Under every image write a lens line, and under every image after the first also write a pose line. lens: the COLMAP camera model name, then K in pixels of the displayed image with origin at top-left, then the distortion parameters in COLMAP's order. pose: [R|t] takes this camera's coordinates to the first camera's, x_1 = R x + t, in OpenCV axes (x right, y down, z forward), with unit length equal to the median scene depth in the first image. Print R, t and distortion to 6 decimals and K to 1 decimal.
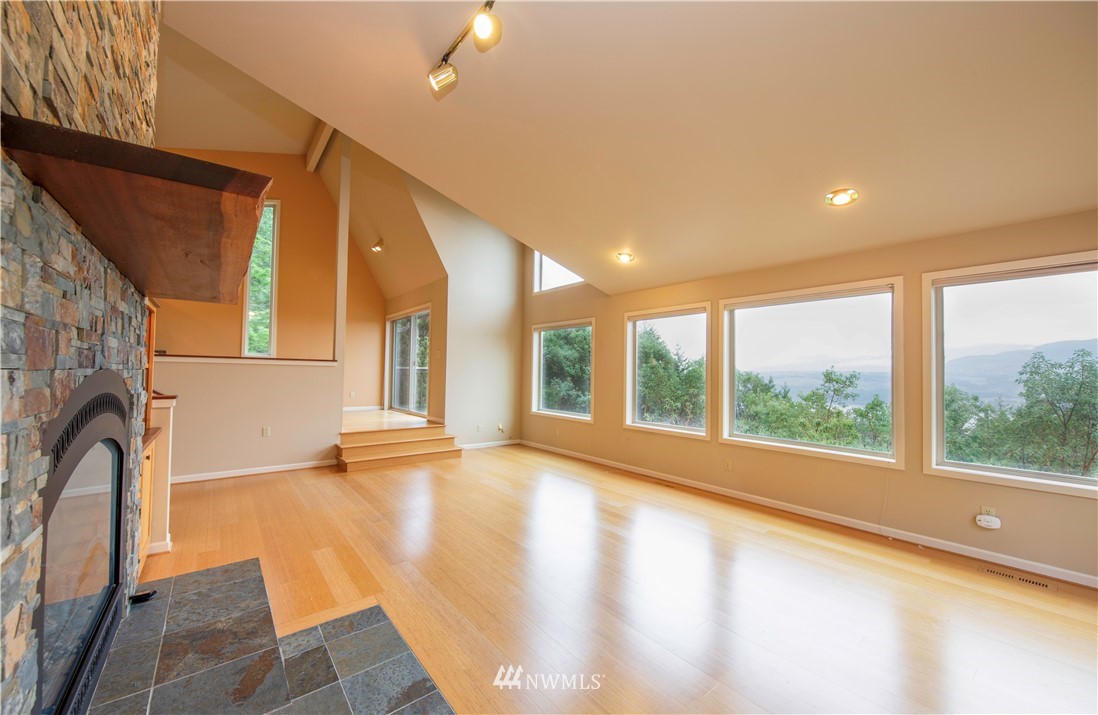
lens RADIAL K [[423.6, 0, 549.0], [0, 423.6, 357.5], [0, 0, 1]] dist [0.022570, 0.000015]
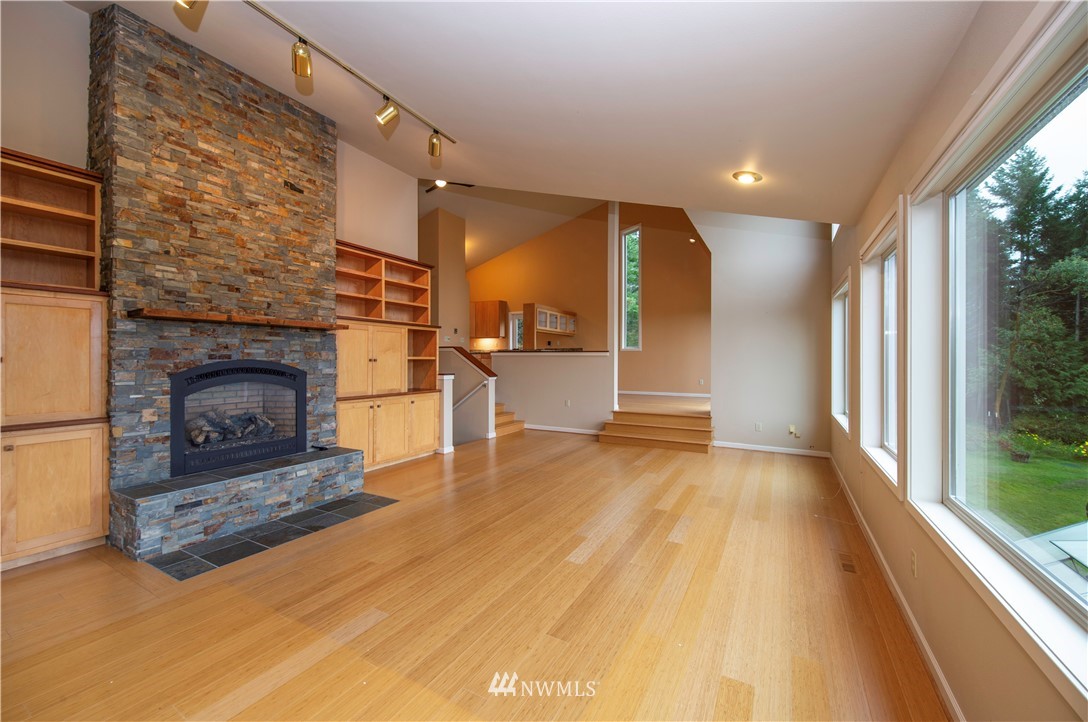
lens RADIAL K [[414.1, 0, 544.0], [0, 414.1, 361.0], [0, 0, 1]] dist [0.007354, -0.000116]
pose [[0.372219, -0.010409, -0.928087, 0.546927], [0.039027, 0.999228, 0.004445, 0.022655], [0.927324, -0.037875, 0.372338, 0.396491]]
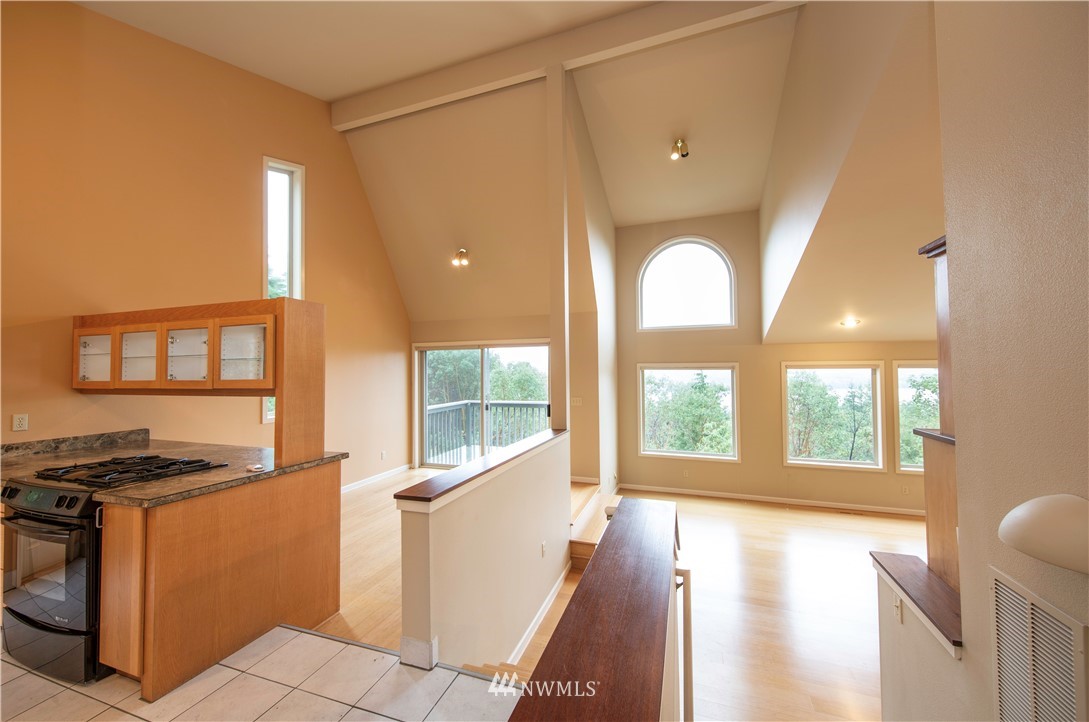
lens RADIAL K [[414.4, 0, 544.5], [0, 414.4, 361.0], [0, 0, 1]] dist [0.007354, -0.000116]
pose [[0.847429, -0.012072, 0.530772, -0.938898], [0.001455, 0.999791, 0.020416, -0.132886], [-0.530907, -0.016528, 0.847269, 0.417115]]
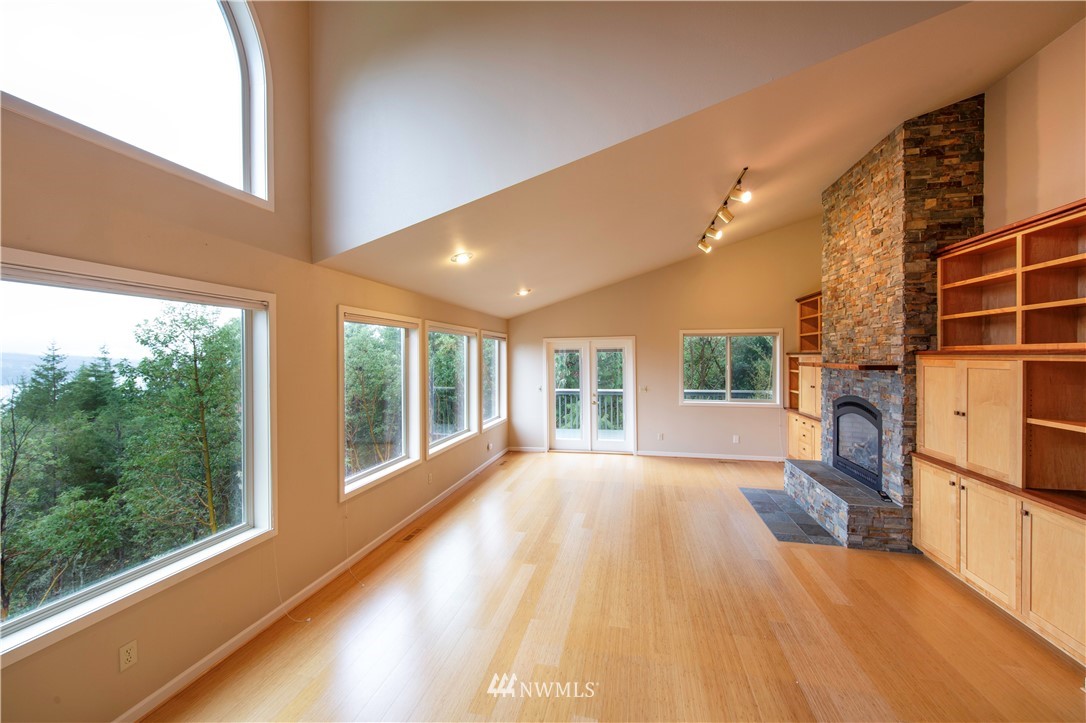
lens RADIAL K [[416.4, 0, 548.4], [0, 416.4, 360.0], [0, 0, 1]] dist [0.002489, 0.000027]
pose [[-0.636593, -0.018653, 0.770975, -0.449872], [-0.034068, 0.999412, -0.003951, -0.038686], [-0.770447, -0.028781, -0.636854, 1.158870]]
